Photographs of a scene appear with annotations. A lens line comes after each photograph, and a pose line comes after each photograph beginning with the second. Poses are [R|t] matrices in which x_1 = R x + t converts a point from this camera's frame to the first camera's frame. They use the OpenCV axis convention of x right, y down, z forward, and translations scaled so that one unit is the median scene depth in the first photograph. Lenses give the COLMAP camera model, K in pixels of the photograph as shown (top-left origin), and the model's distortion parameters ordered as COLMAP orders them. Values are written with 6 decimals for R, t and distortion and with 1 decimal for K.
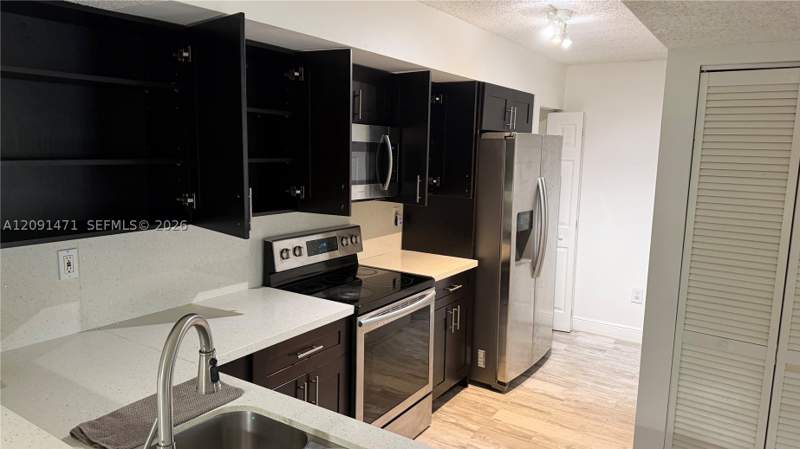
lens RADIAL K [[561.6, 0, 400.0], [0, 561.6, 224.5], [0, 0, 1]] dist [0.058487, 0.000533]
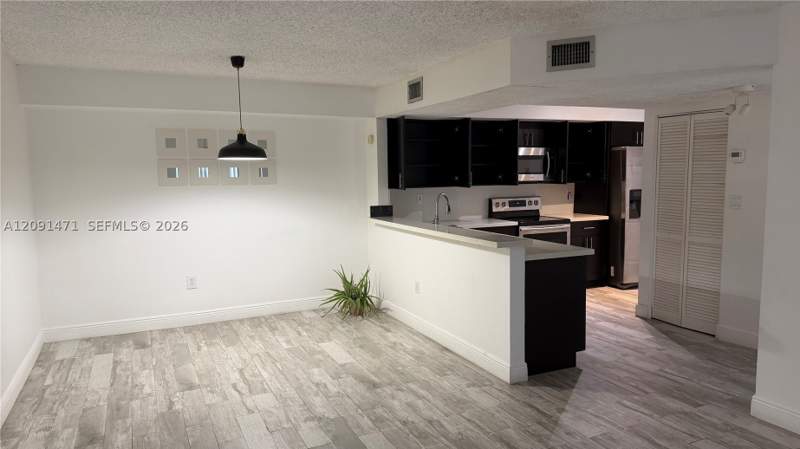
lens RADIAL K [[561.6, 0, 400.0], [0, 561.6, 224.5], [0, 0, 1]] dist [0.058487, 0.000533]
pose [[0.852030, 0.015521, -0.523263, 0.626093], [-0.034633, 0.999042, -0.026760, 0.195321], [0.522346, 0.040922, 0.851751, -1.112760]]
